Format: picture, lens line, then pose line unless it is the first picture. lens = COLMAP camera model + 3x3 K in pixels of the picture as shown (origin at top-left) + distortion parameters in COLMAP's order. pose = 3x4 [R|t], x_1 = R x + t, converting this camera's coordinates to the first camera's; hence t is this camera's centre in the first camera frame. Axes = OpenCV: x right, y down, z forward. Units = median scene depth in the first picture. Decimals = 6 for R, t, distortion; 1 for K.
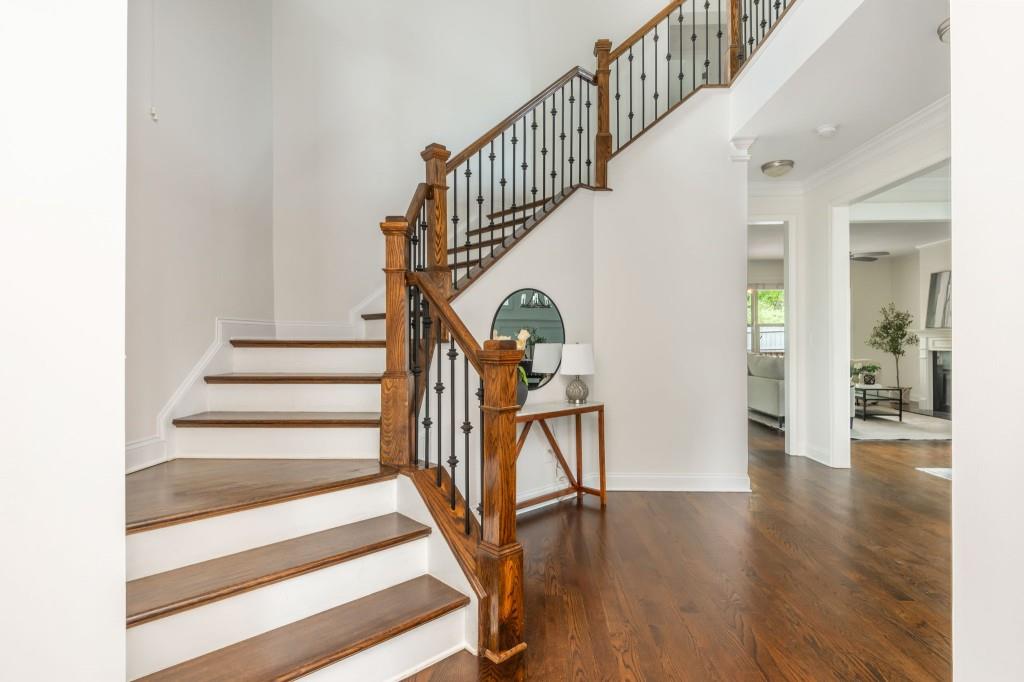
lens RADIAL K [[506.5, 0, 511.9], [0, 506.5, 336.9], [0, 0, 1]] dist [0.002727, 0.000173]
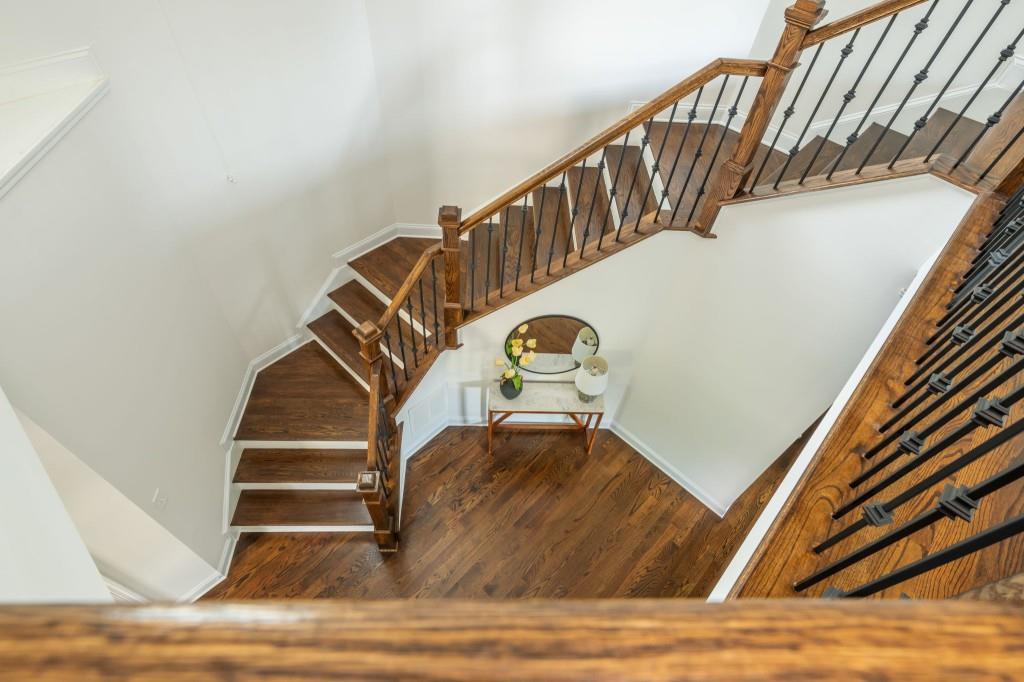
lens RADIAL K [[506.5, 0, 511.9], [0, 506.5, 336.9], [0, 0, 1]] dist [0.002727, 0.000173]
pose [[0.750393, 0.538361, -0.383506, 0.370337], [-0.069056, 0.640875, 0.764533, -0.817037], [0.657375, -0.547217, 0.518085, 0.383468]]
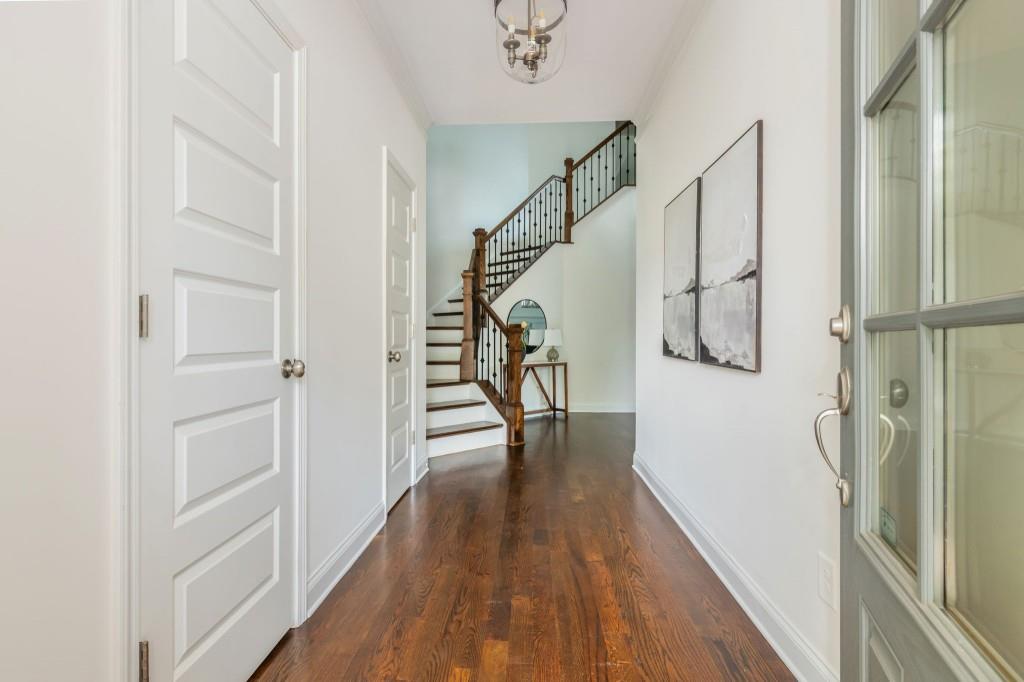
lens RADIAL K [[506.5, 0, 511.9], [0, 506.5, 336.9], [0, 0, 1]] dist [0.002727, 0.000173]
pose [[0.999995, 0.001223, 0.002792, -0.025484], [-0.001228, 0.999998, 0.001746, 0.037536], [-0.002790, -0.001750, 0.999995, -0.845043]]
